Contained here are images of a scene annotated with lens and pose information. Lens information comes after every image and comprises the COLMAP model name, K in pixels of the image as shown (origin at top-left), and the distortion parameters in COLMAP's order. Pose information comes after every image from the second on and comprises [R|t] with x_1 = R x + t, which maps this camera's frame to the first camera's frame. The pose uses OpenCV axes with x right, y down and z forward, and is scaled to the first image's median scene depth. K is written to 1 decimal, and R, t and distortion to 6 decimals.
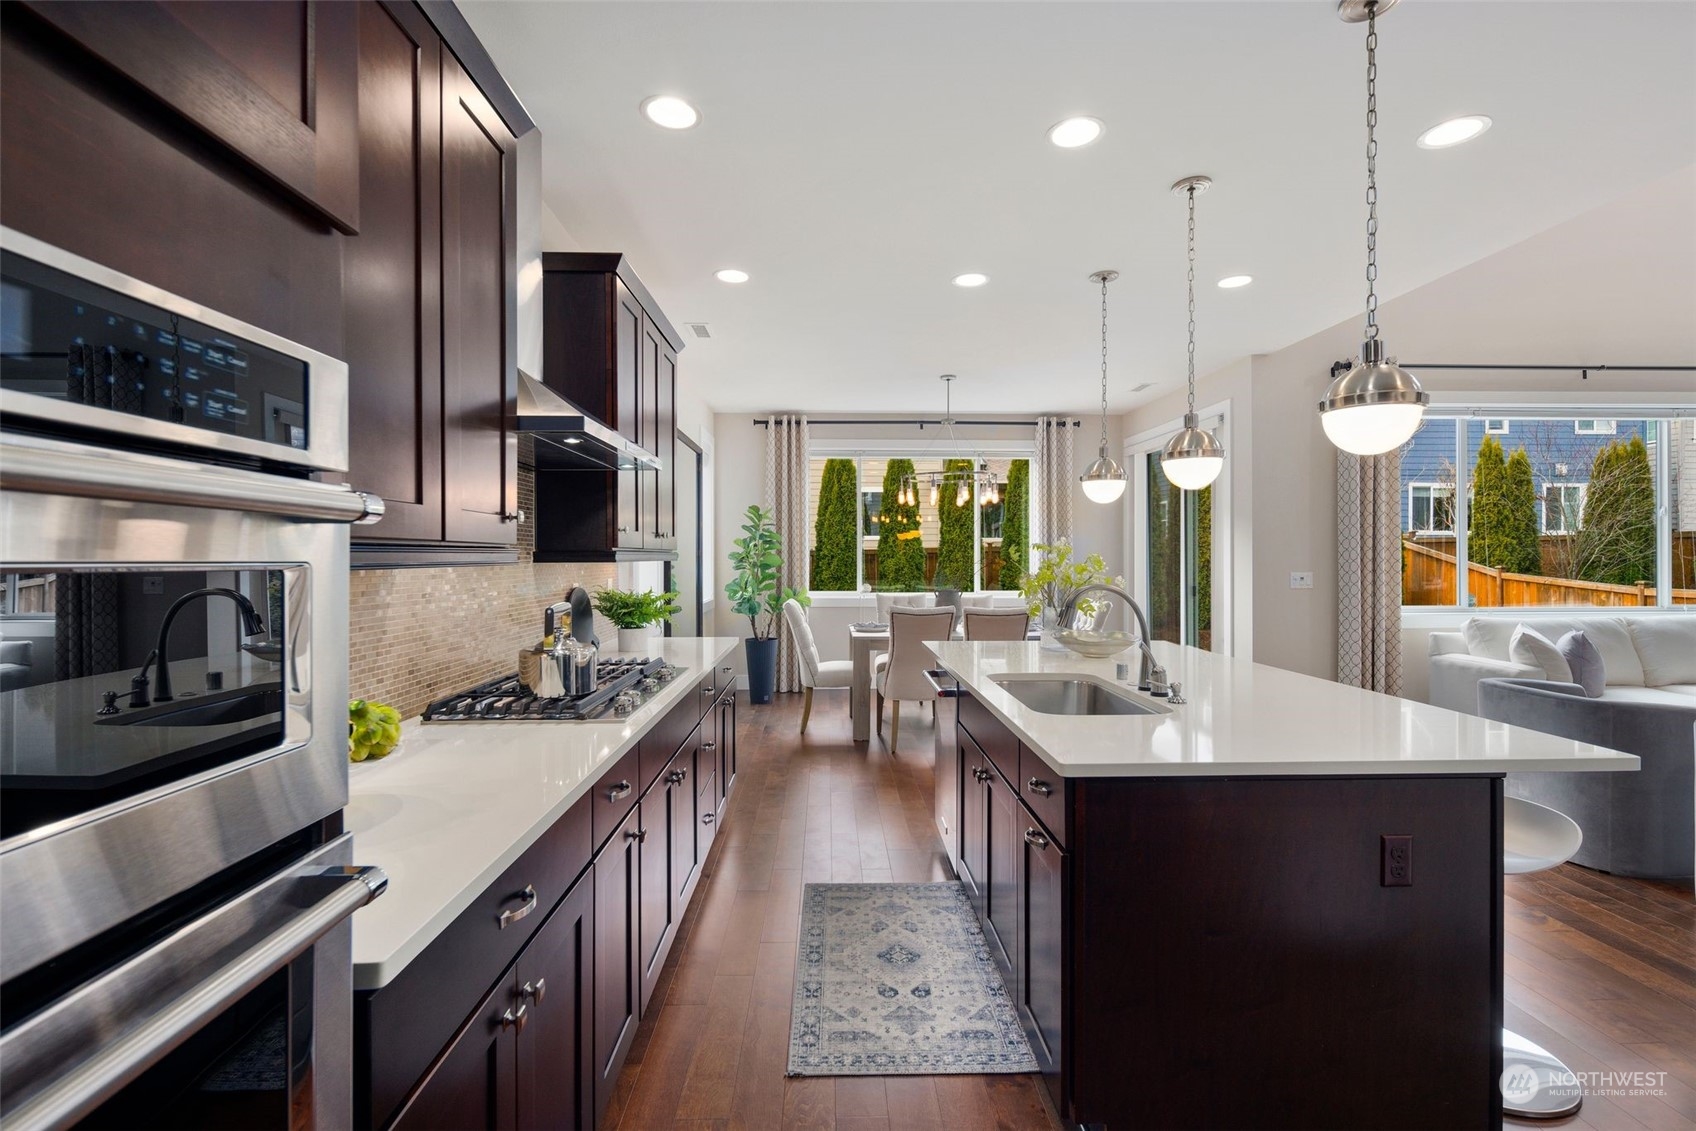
lens RADIAL K [[749.4, 0, 846.0], [0, 749.4, 563.4], [0, 0, 1]] dist [0.000813, -0.001427]
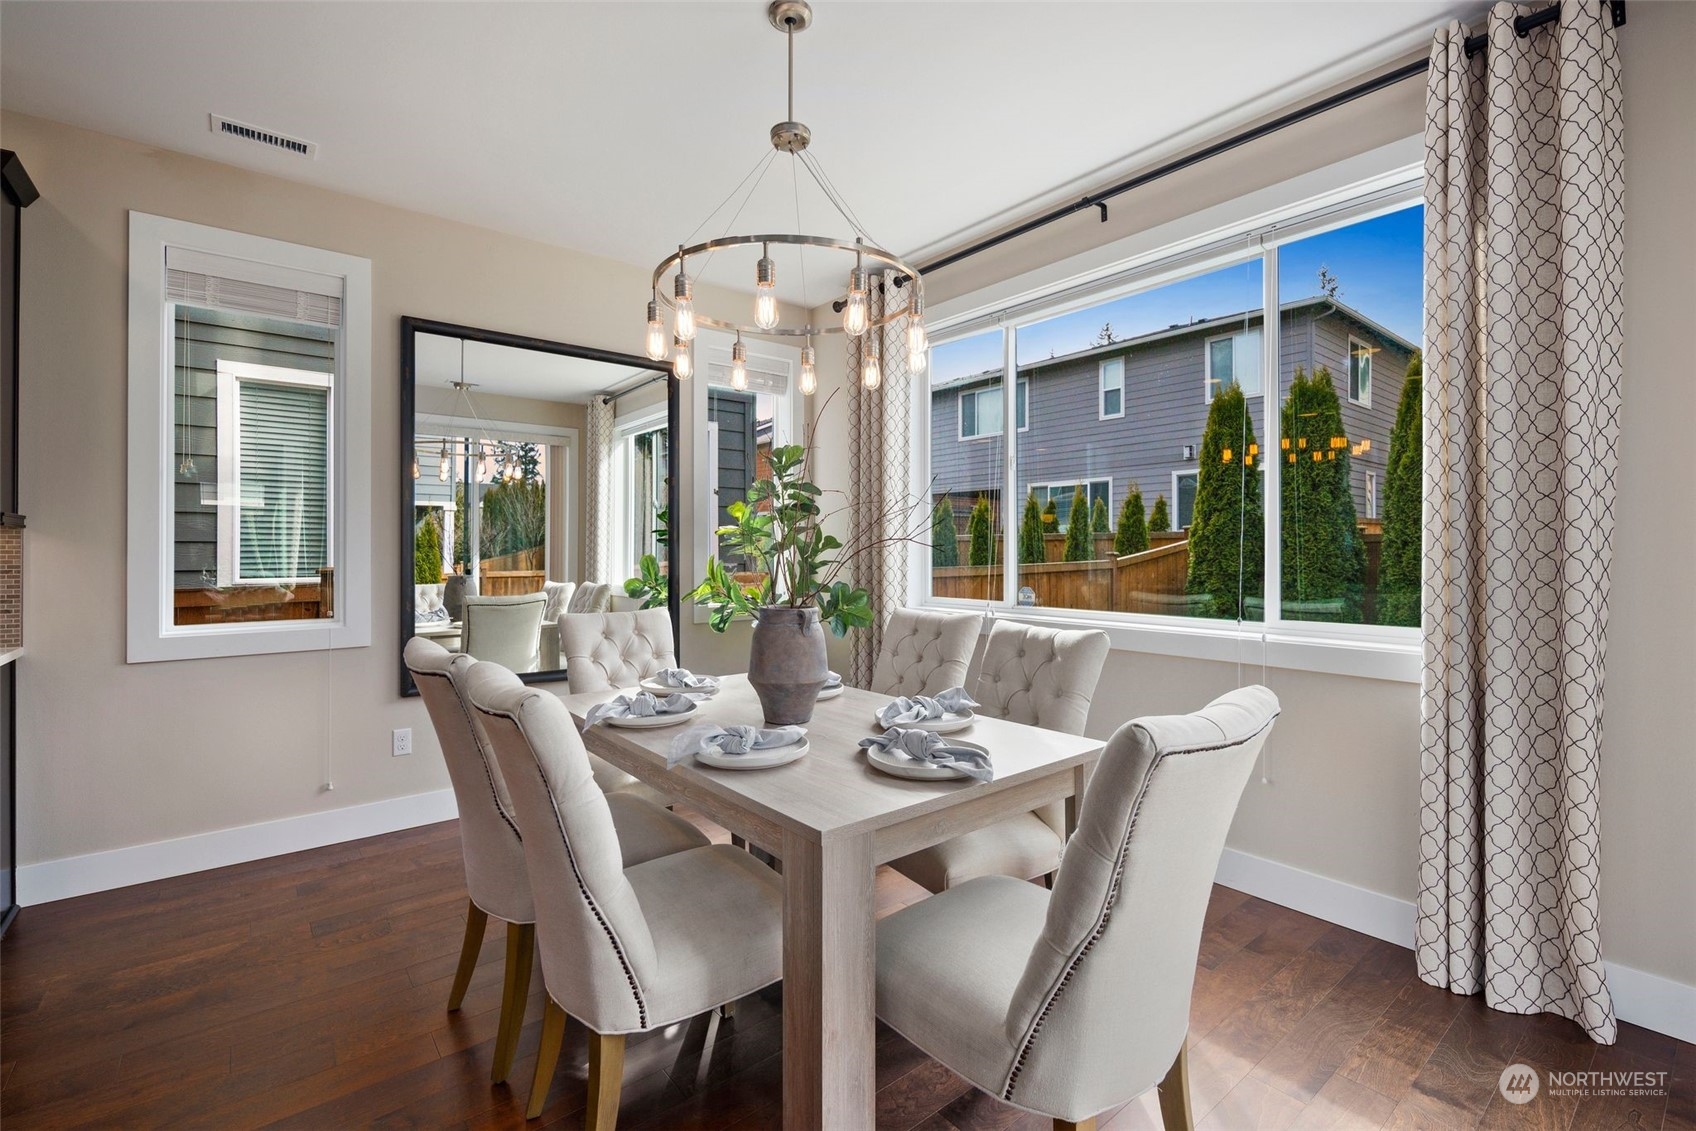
lens RADIAL K [[749.4, 0, 849.8], [0, 749.4, 558.0], [0, 0, 1]] dist [0.000813, -0.001427]
pose [[0.608773, 0.005418, -0.793326, 0.356940], [-0.007316, 0.999973, 0.001216, 0.009319], [0.793310, 0.005063, 0.608796, 0.649926]]
